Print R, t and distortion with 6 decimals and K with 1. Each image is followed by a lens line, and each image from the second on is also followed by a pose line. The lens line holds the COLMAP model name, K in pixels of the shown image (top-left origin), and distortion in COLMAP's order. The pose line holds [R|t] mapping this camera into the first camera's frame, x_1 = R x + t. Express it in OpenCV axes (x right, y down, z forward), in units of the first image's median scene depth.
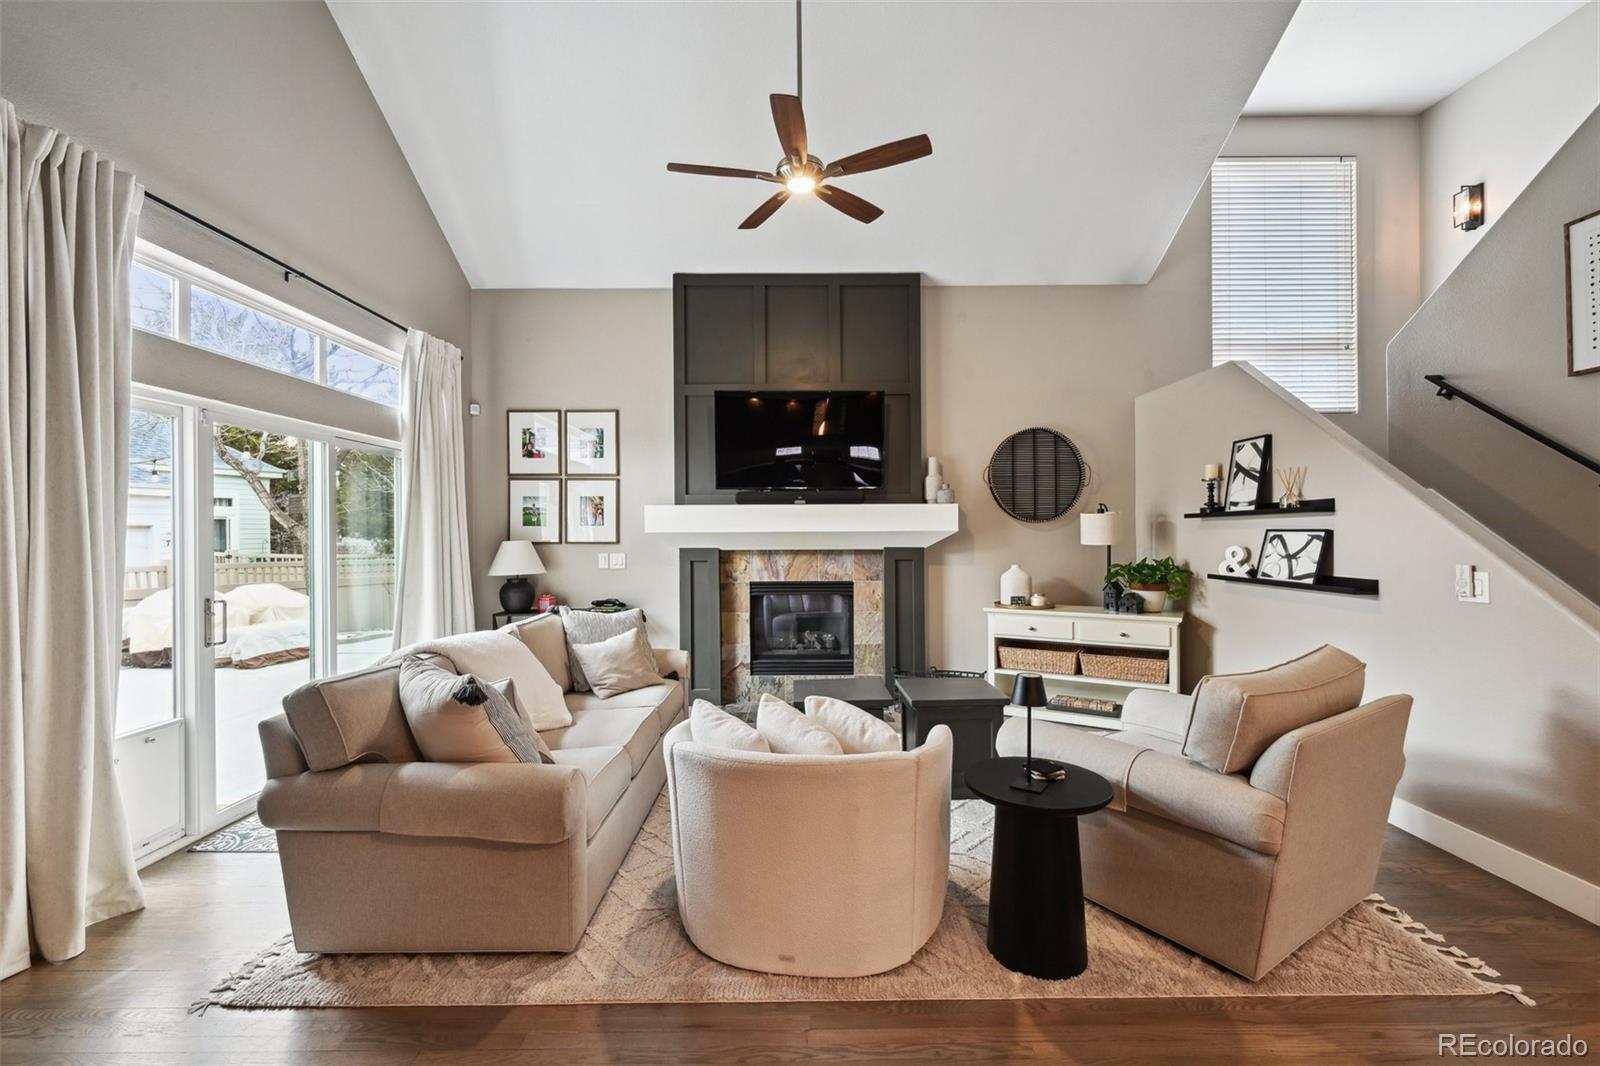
lens RADIAL K [[679.7, 0, 800.0], [0, 679.7, 533.0], [0, 0, 1]] dist [-0.000084, 0.000230]
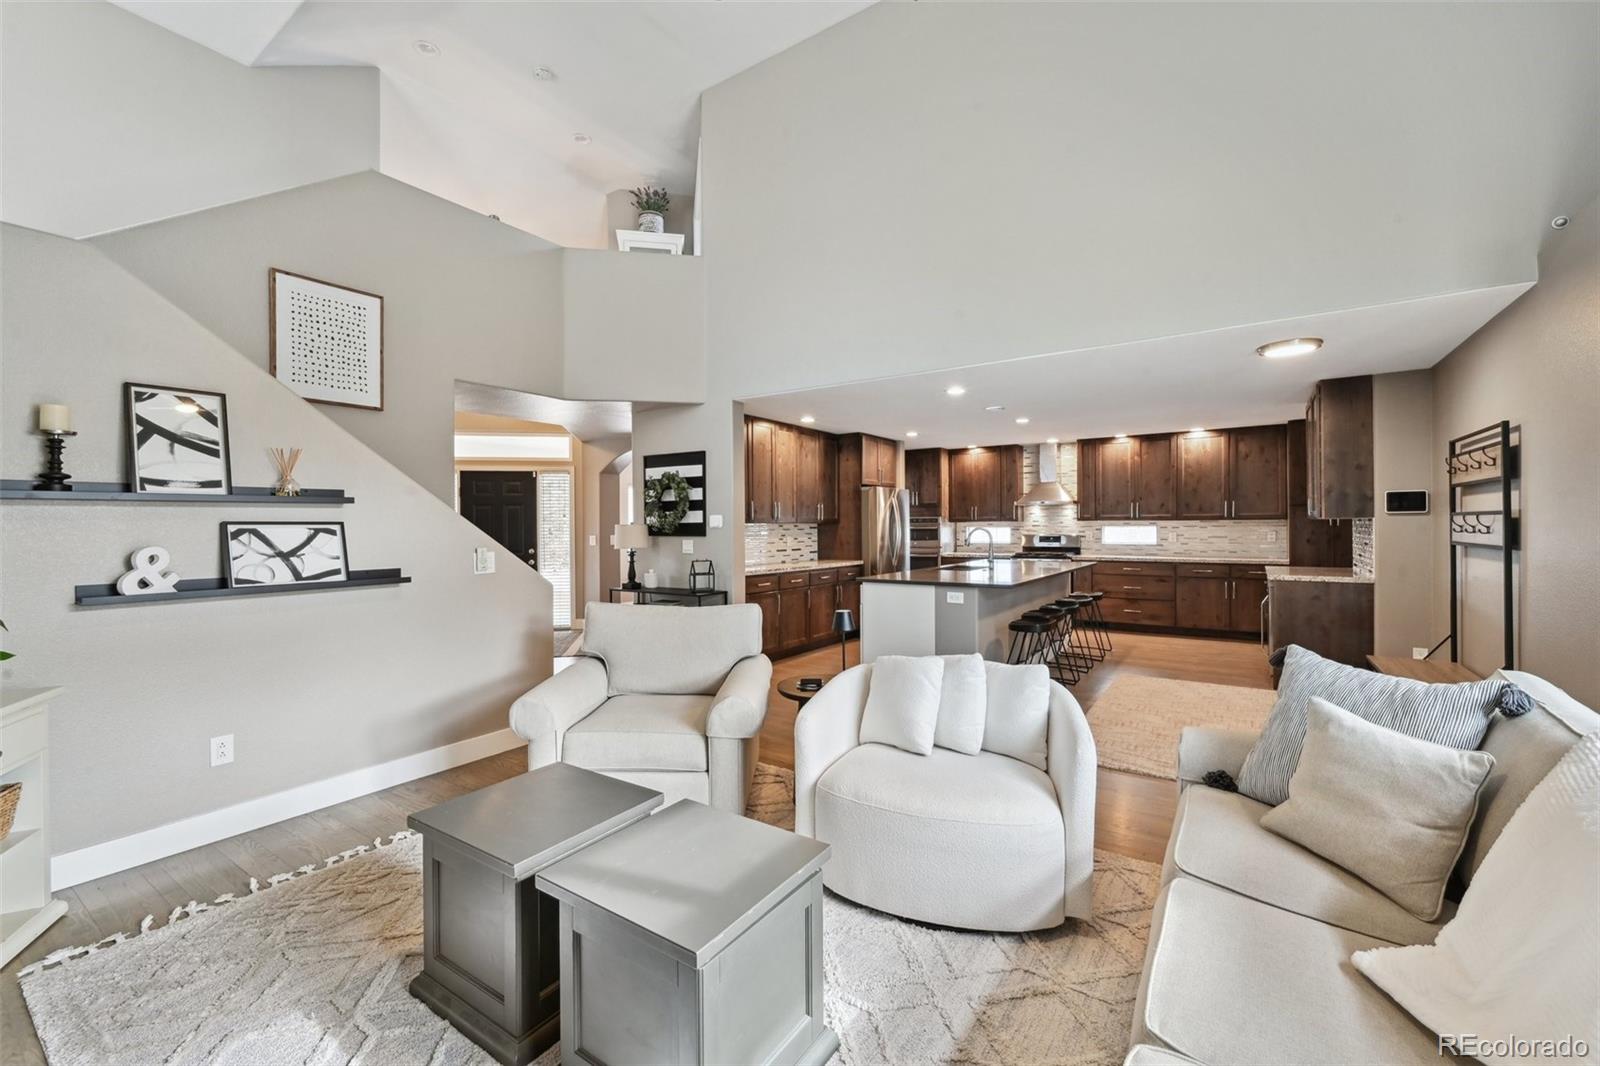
lens RADIAL K [[656.0, 0, 795.2], [0, 656.0, 525.5], [0, 0, 1]] dist [-0.000646, -0.000039]
pose [[-0.823254, 0.012573, 0.567534, -0.188960], [0.013034, 0.999910, -0.003244, 0.007527], [-0.567524, 0.004726, -0.823343, 1.001970]]
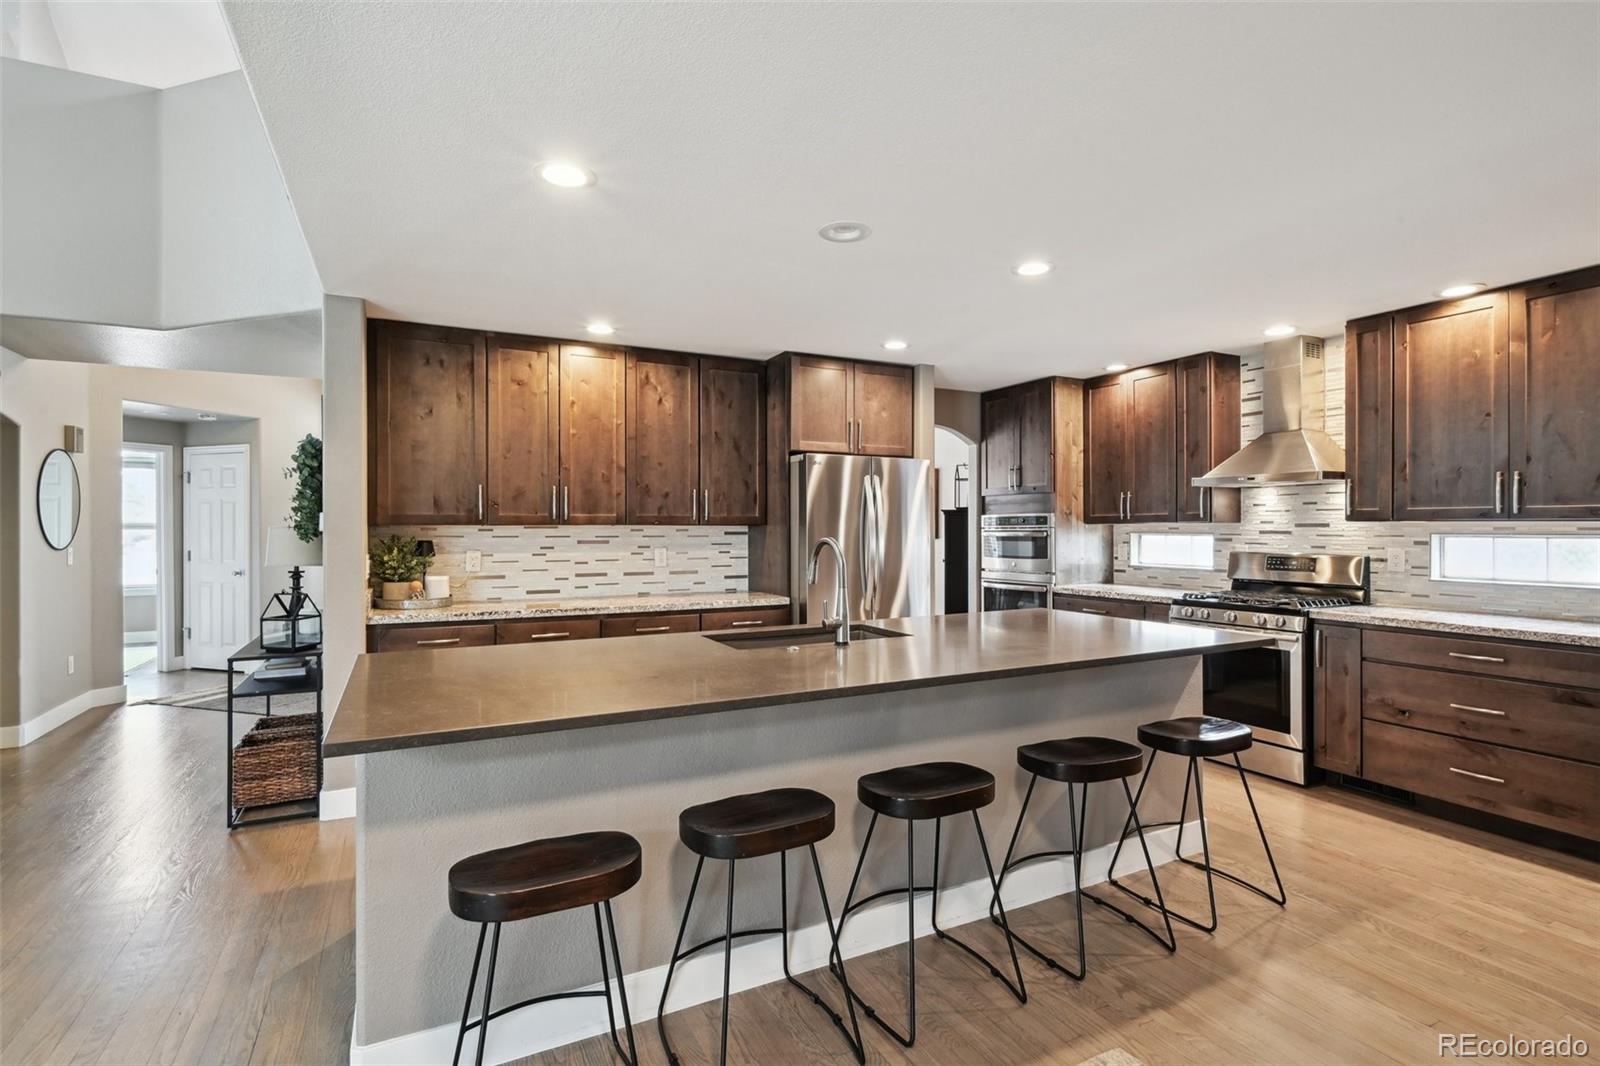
lens RADIAL K [[763.9, 0, 797.3], [0, 763.9, 526.9], [0, 0, 1]] dist [-0.000841, -0.000060]
pose [[-0.454079, 0.008944, 0.890916, -0.281008], [0.006188, 0.999957, -0.006885, 0.007042], [-0.890940, 0.002387, -0.454115, 0.031162]]
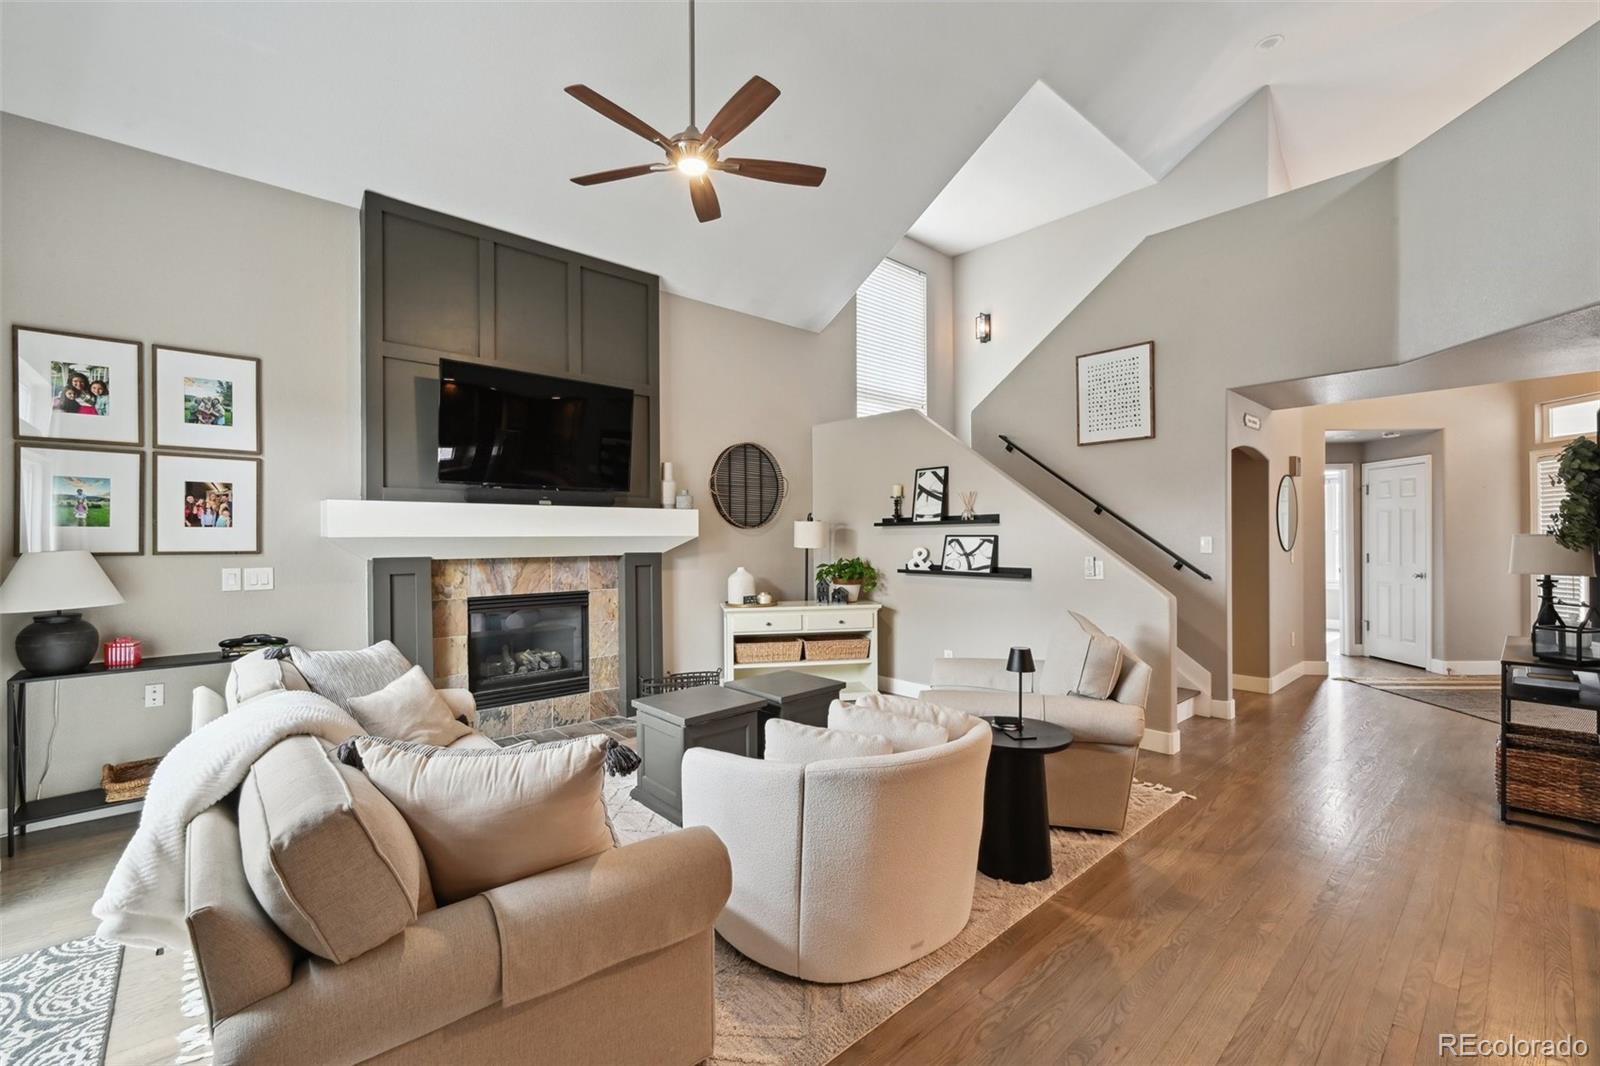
lens RADIAL K [[668.1, 0, 804.3], [0, 668.1, 535.9], [0, 0, 1]] dist [-0.001071, -0.000236]
pose [[0.743630, 0.002348, 0.668587, -0.351830], [0.000931, 0.999989, -0.004547, 0.001670], [-0.668590, 0.004004, 0.743620, 0.149186]]
